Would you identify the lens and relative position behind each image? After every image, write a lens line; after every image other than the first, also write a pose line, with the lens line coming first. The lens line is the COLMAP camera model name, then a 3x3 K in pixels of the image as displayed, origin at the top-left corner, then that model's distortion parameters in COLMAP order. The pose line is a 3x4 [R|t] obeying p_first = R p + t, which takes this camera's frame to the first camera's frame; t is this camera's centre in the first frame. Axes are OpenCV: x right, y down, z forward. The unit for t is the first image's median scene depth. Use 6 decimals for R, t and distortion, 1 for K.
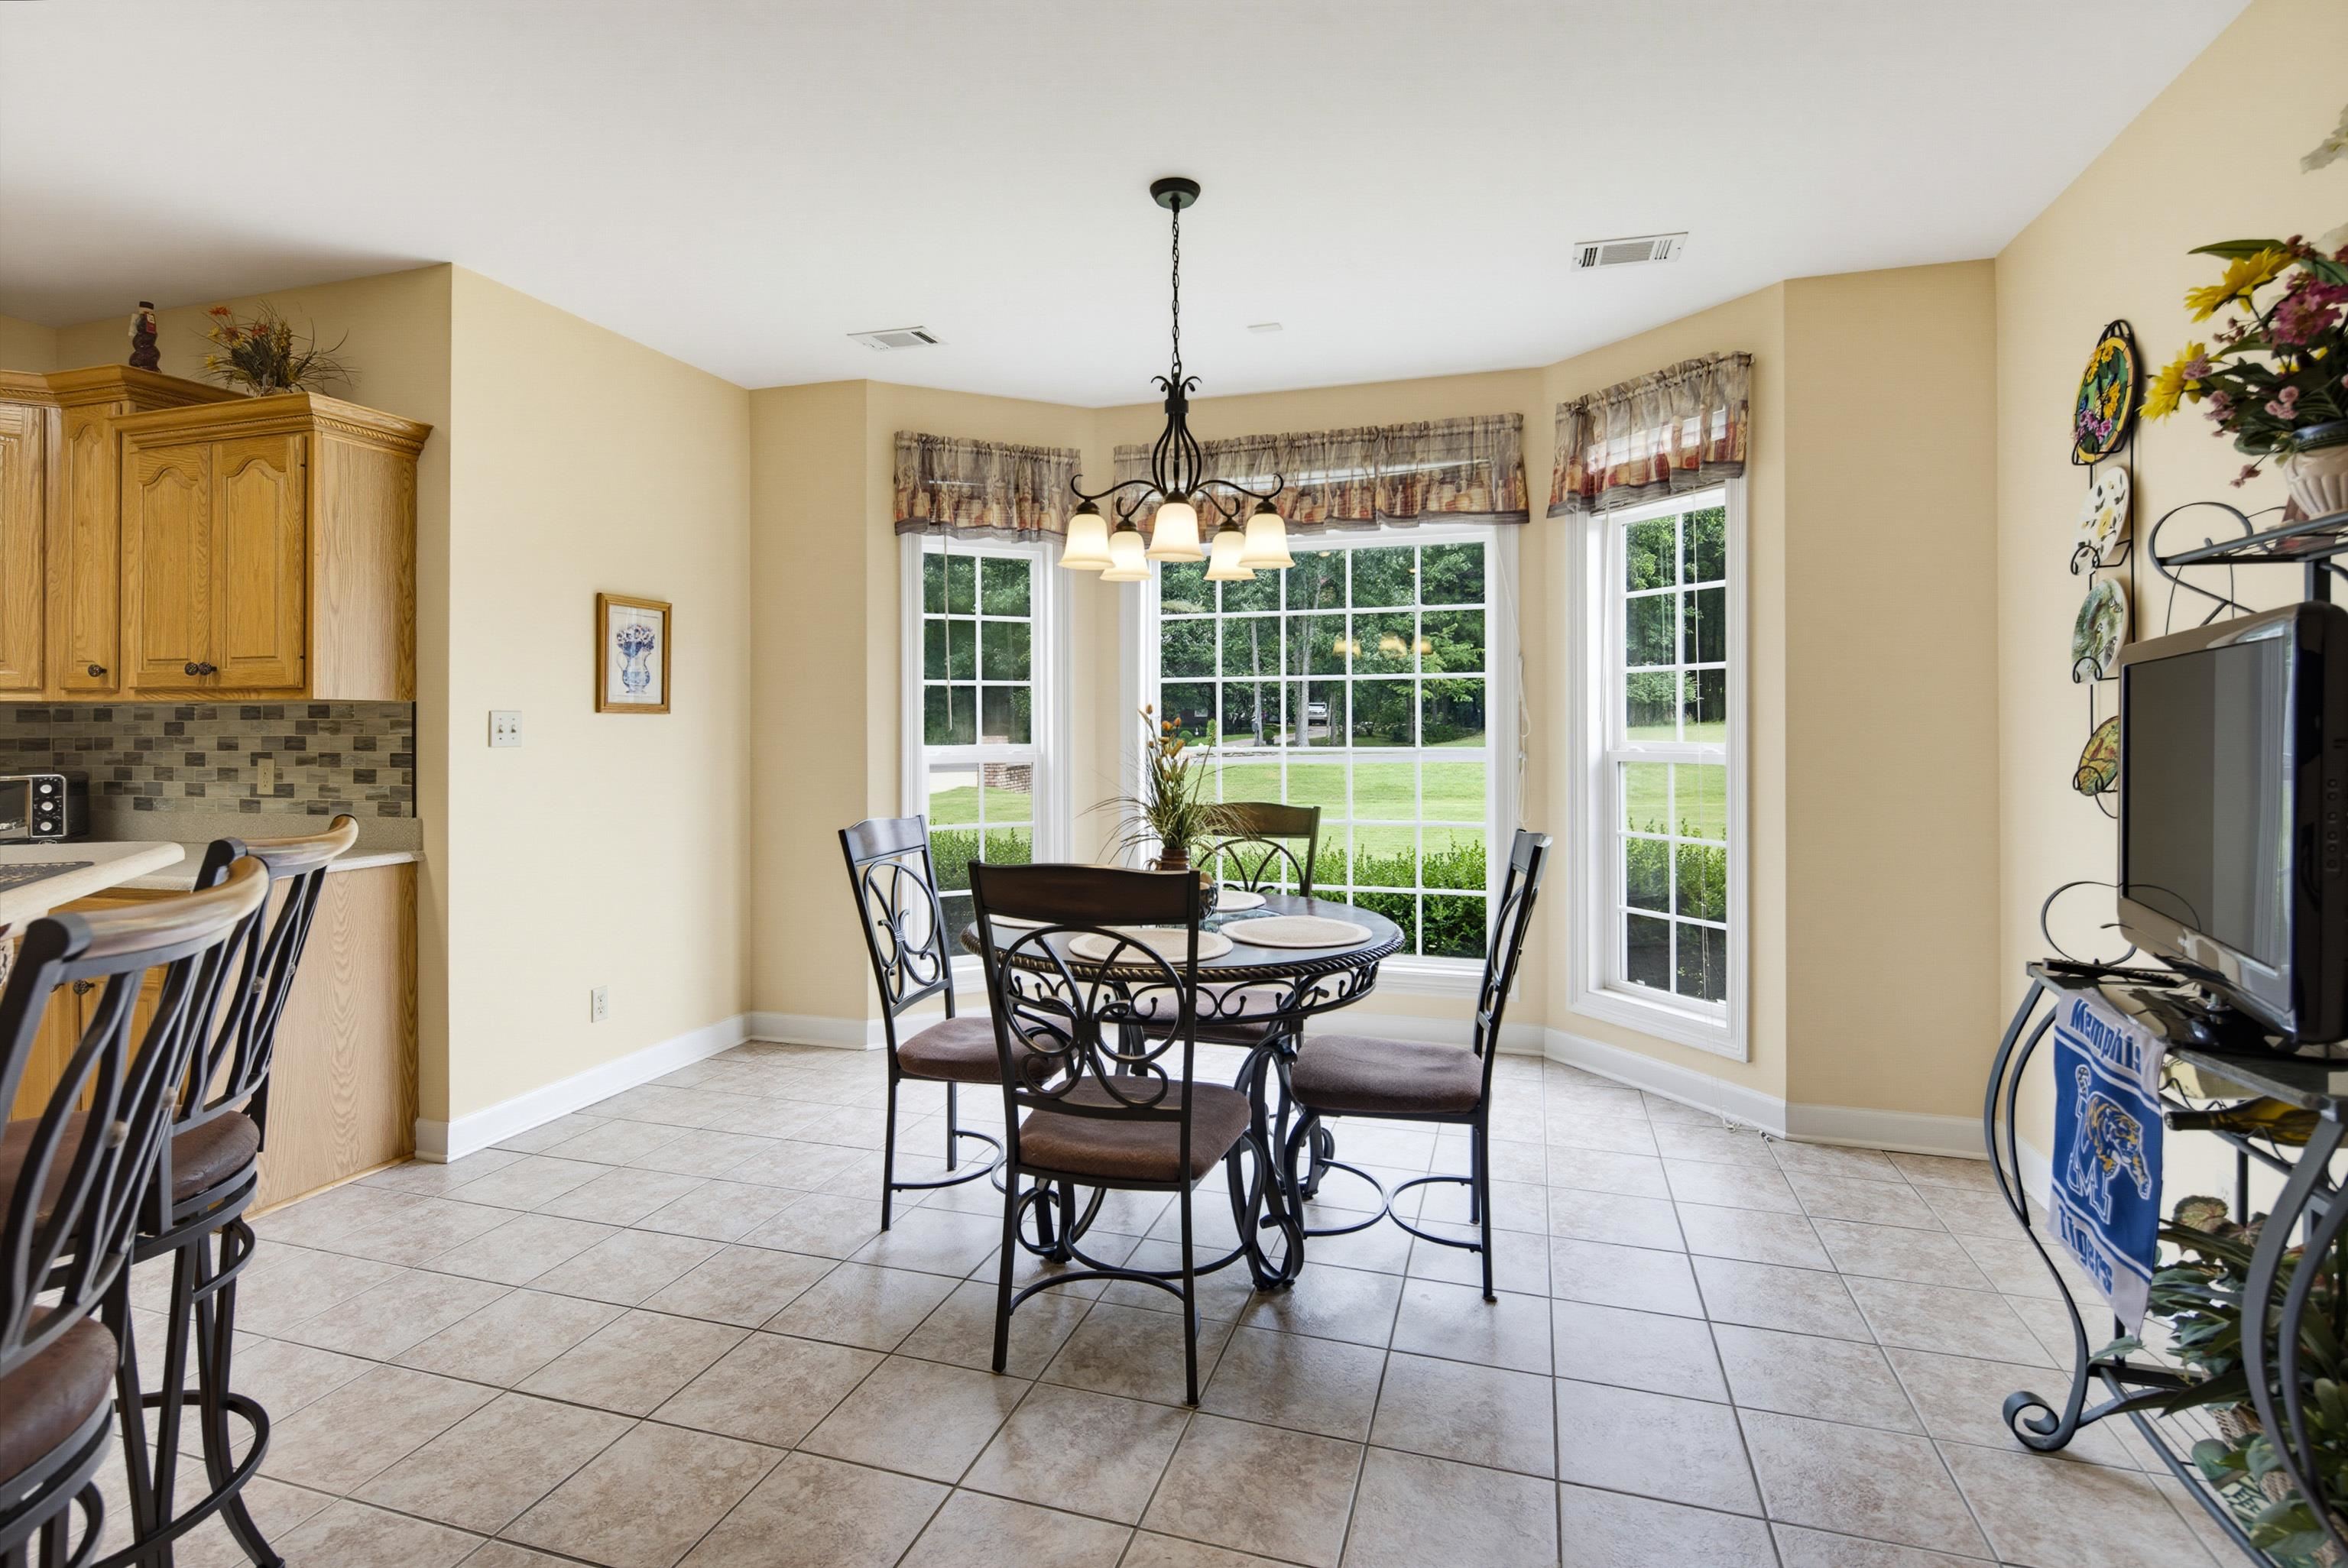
lens RADIAL K [[1135.5, 0, 1153.4], [0, 1135.5, 720.5], [0, 0, 1]] dist [0.004104, -0.003287]
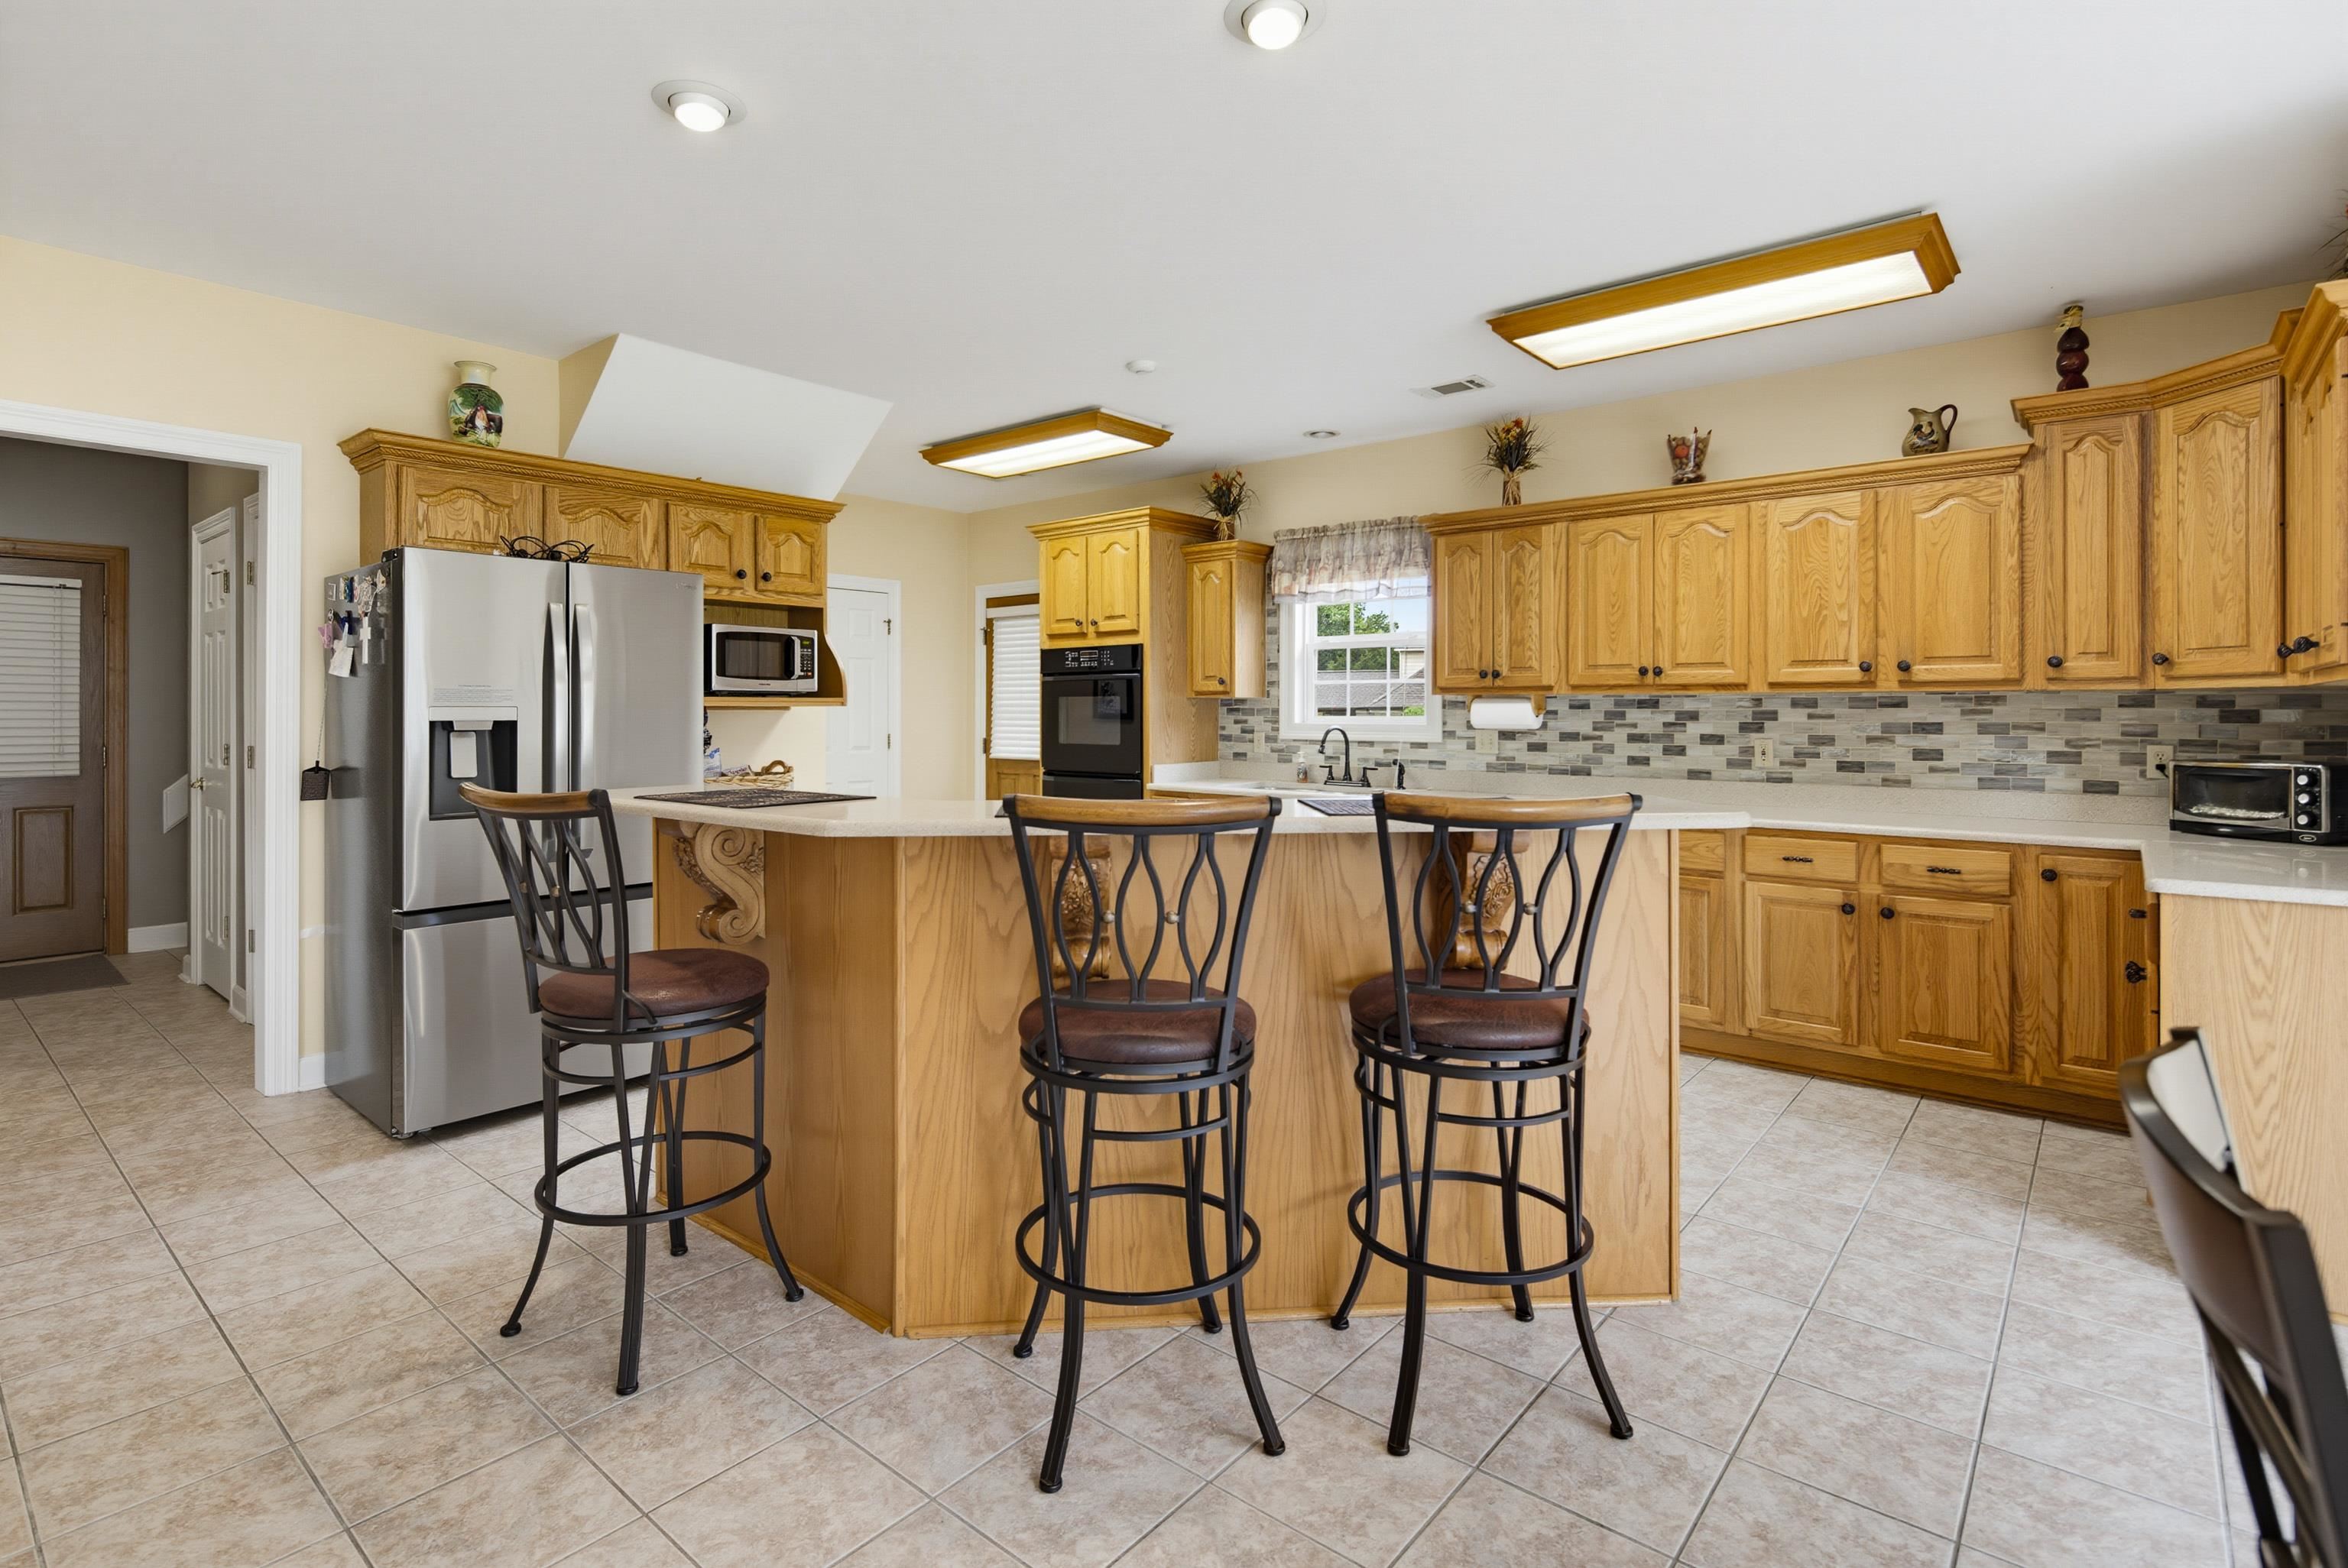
lens RADIAL K [[1135.5, 0, 1155.8], [0, 1135.5, 708.8], [0, 0, 1]] dist [0.004104, -0.003287]
pose [[-0.397161, -0.000530, -0.917749, 0.248665], [0.005315, 0.999982, -0.002877, -0.000288], [0.917733, -0.006021, -0.397151, 0.489991]]
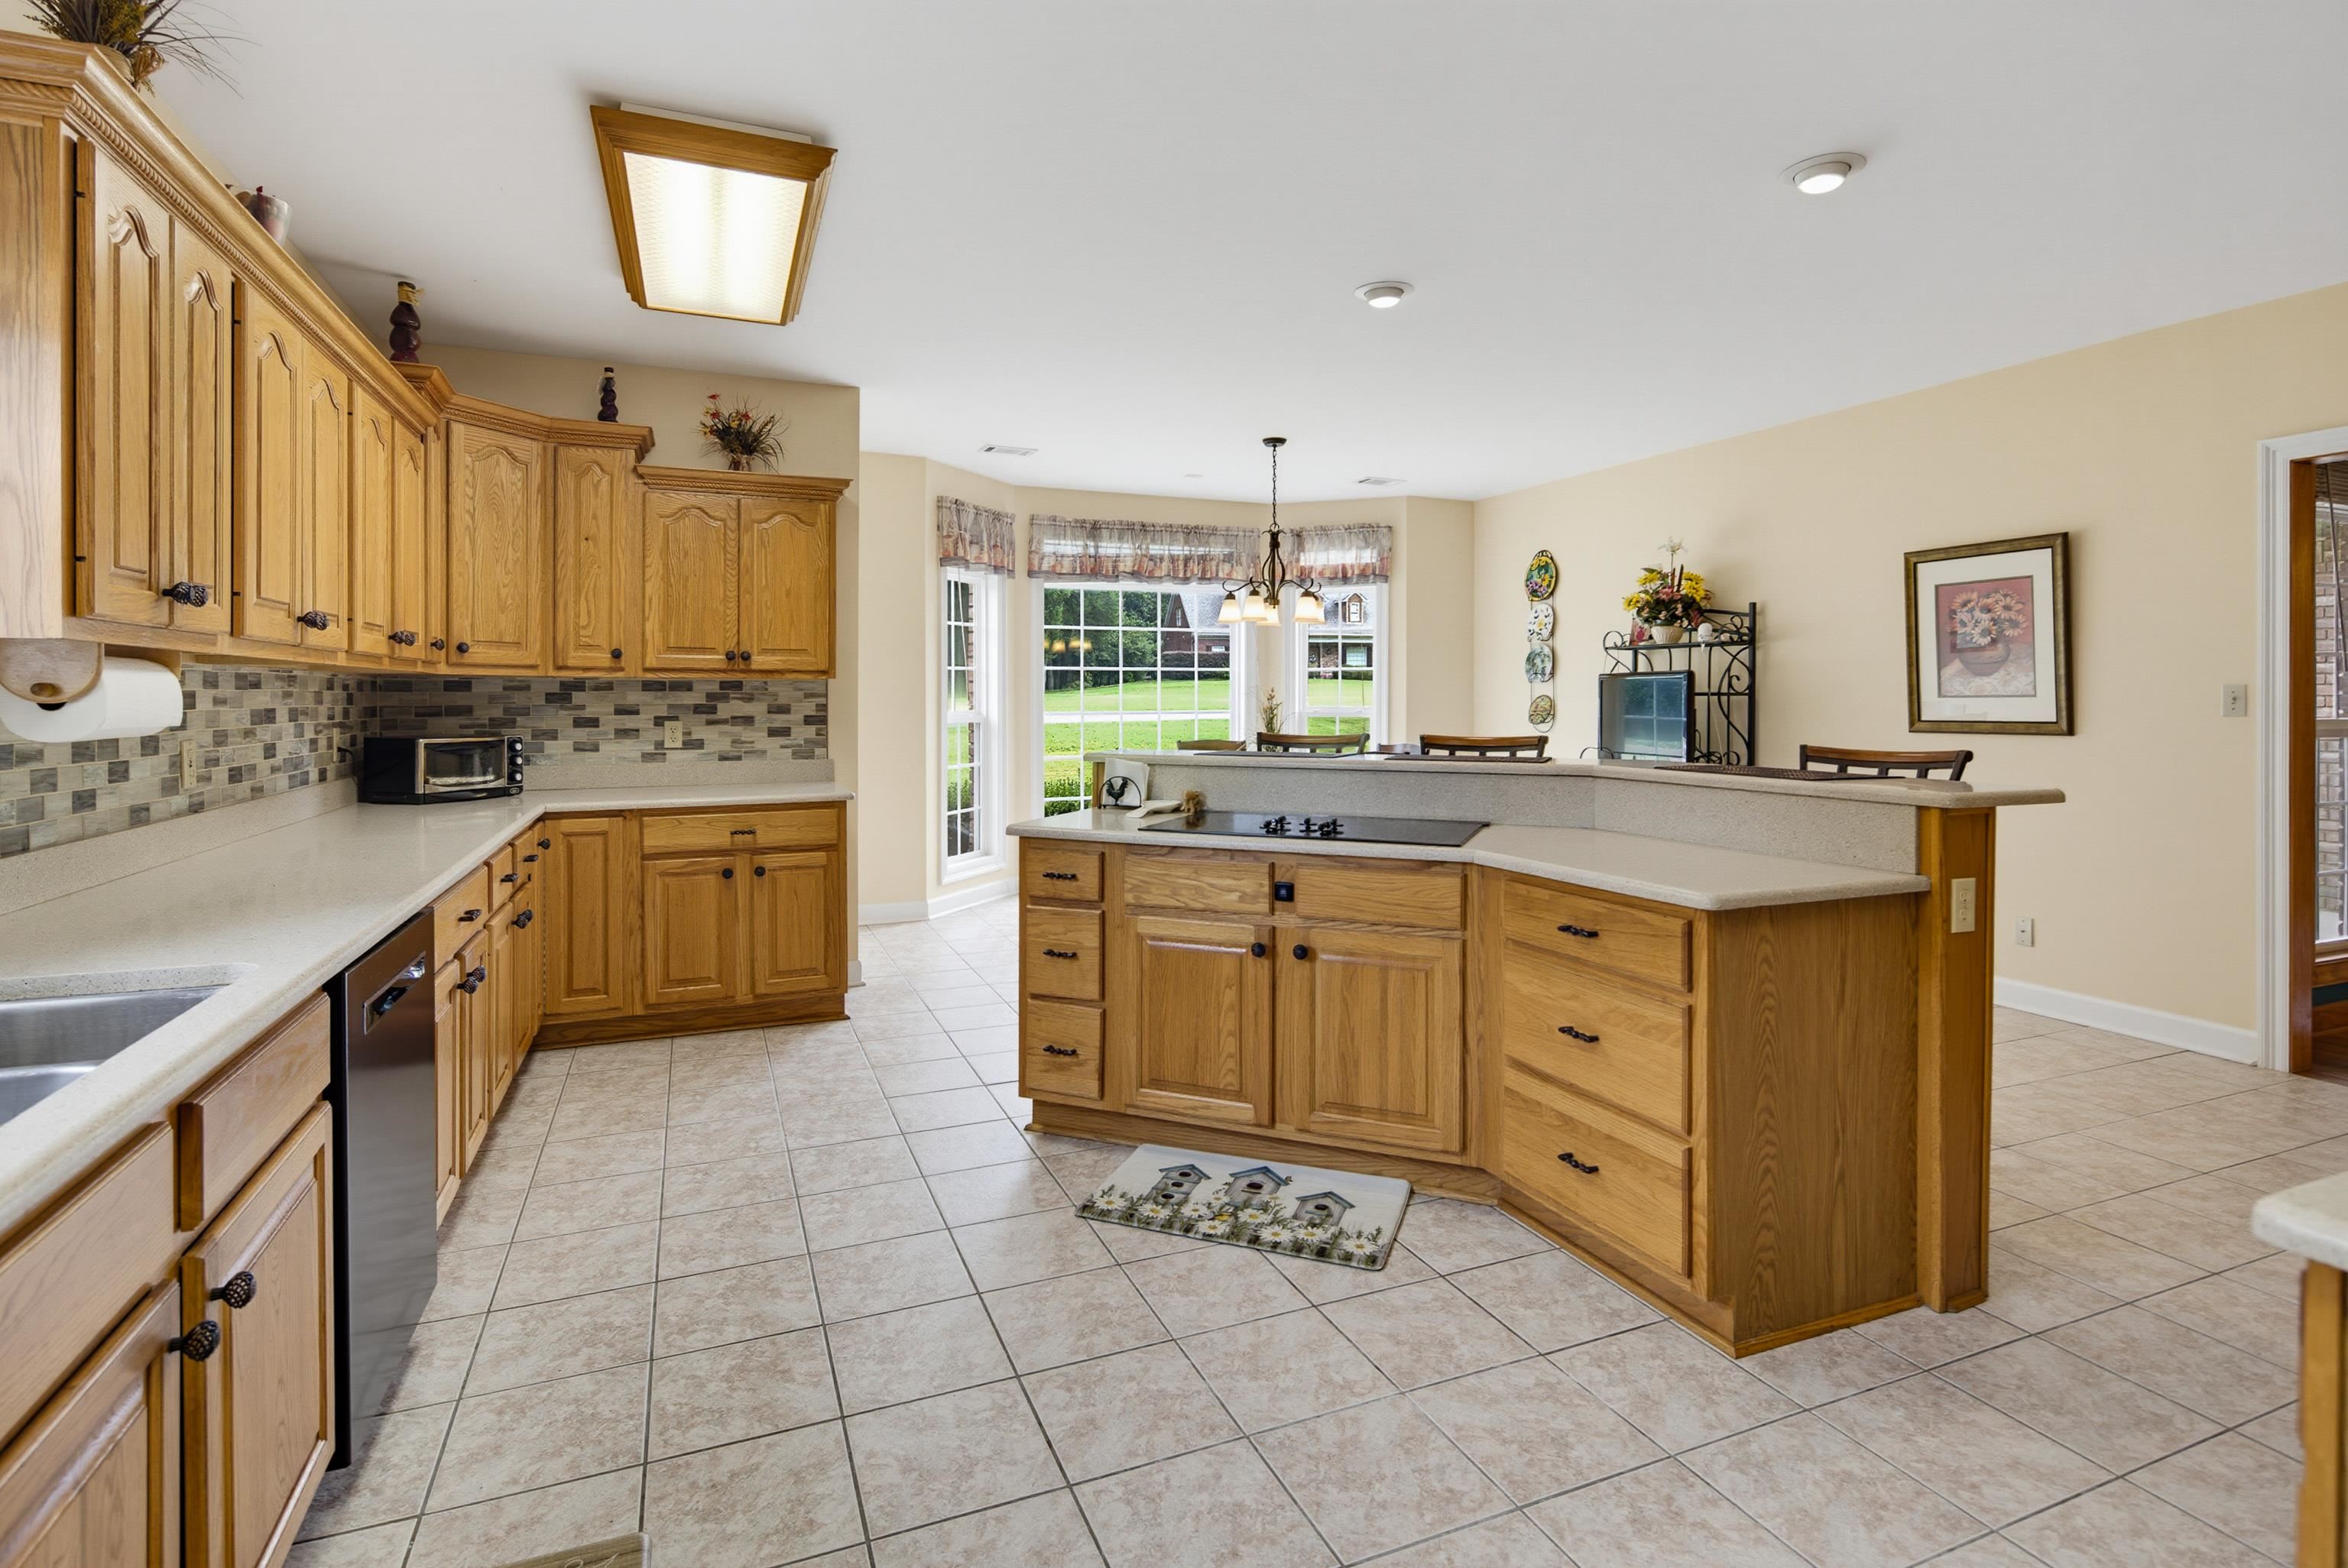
lens RADIAL K [[1135.5, 0, 1167.4], [0, 1135.5, 700.1], [0, 0, 1]] dist [0.004104, -0.003287]
pose [[0.768563, 0.001246, 0.639773, -1.182986], [-0.006131, 0.999967, 0.005417, -0.001338], [-0.639744, -0.008086, 0.768545, -0.387768]]
